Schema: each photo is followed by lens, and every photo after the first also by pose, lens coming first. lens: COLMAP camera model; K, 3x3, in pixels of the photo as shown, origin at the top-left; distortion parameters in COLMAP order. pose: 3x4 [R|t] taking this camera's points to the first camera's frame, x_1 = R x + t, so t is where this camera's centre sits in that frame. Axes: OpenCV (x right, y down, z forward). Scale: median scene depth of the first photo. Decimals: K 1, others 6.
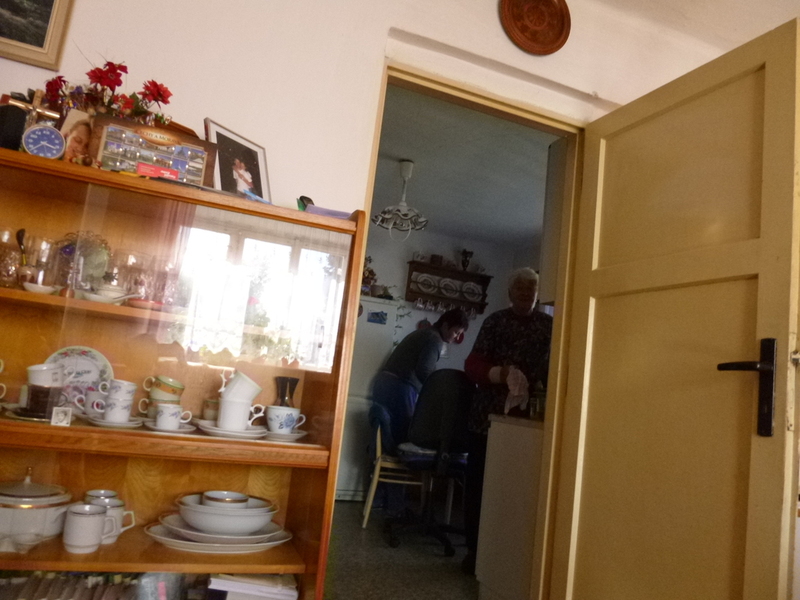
lens RADIAL K [[622.0, 0, 397.5], [0, 622.0, 300.9], [0, 0, 1]] dist [-0.085466, -0.001988]
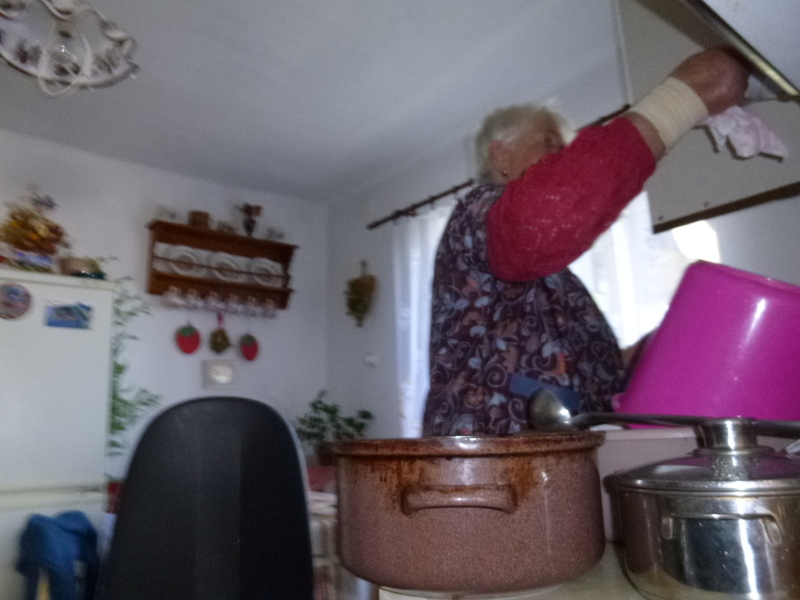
lens RADIAL K [[622.0, 0, 398.7], [0, 622.0, 297.9], [0, 0, 1]] dist [-0.085466, -0.001988]
pose [[0.947464, -0.084173, 0.308588, 0.054656], [0.100124, 0.994316, -0.036196, 0.045933], [-0.303787, 0.065191, 0.950507, 0.390363]]
